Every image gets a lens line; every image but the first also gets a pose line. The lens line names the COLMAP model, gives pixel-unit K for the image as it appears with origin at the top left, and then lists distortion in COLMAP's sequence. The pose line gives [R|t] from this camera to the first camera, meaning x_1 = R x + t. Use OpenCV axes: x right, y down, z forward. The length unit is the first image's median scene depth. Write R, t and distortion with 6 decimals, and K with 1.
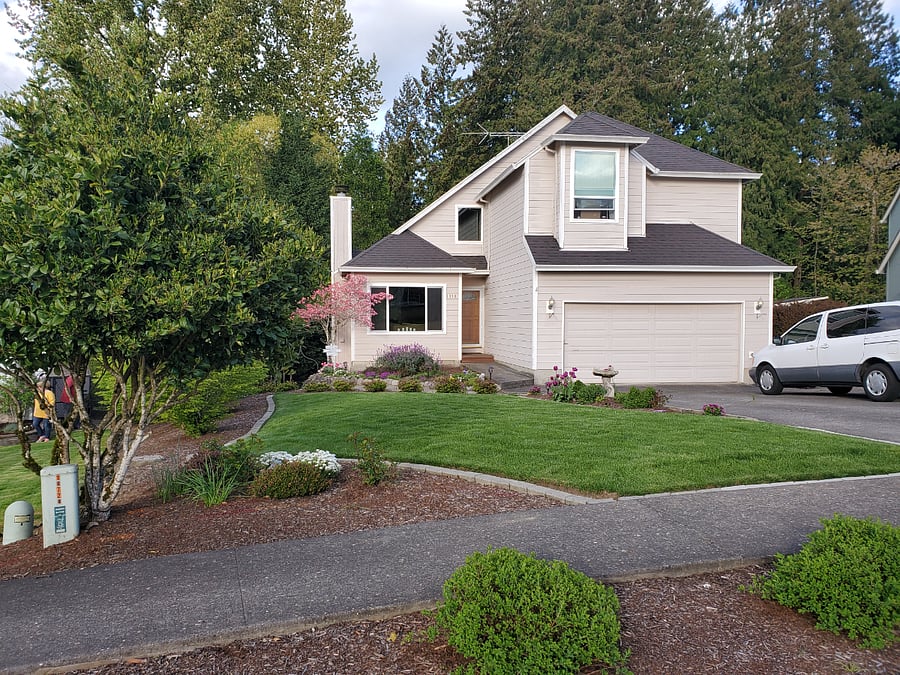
lens RADIAL K [[708.8, 0, 450.0], [0, 708.8, 337.5], [0, 0, 1]] dist [0.118829, -0.001692]
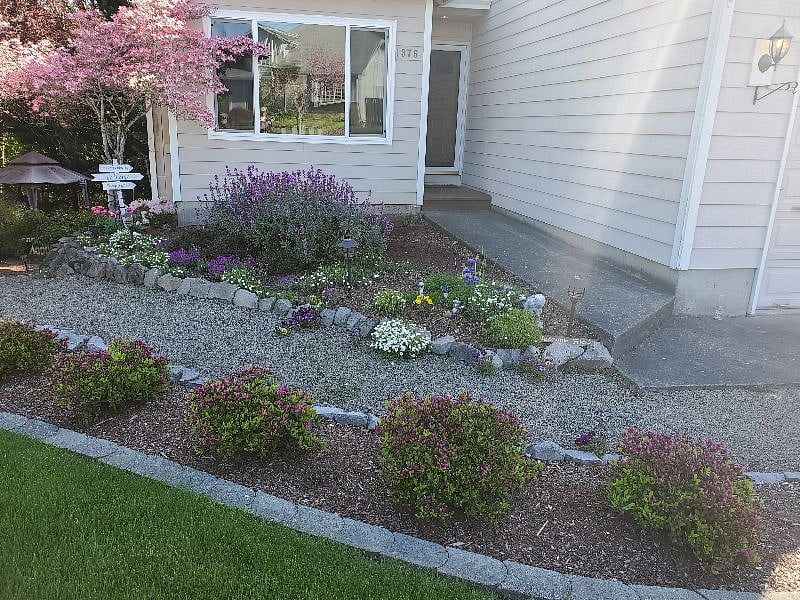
lens RADIAL K [[630.1, 0, 400.0], [0, 630.1, 300.0], [0, 0, 1]] dist [0.118829, -0.001692]
pose [[0.999141, 0.013457, 0.039199, -0.015800], [-0.022664, 0.969273, 0.244943, -0.008264], [-0.034698, -0.245621, 0.968745, 0.595271]]
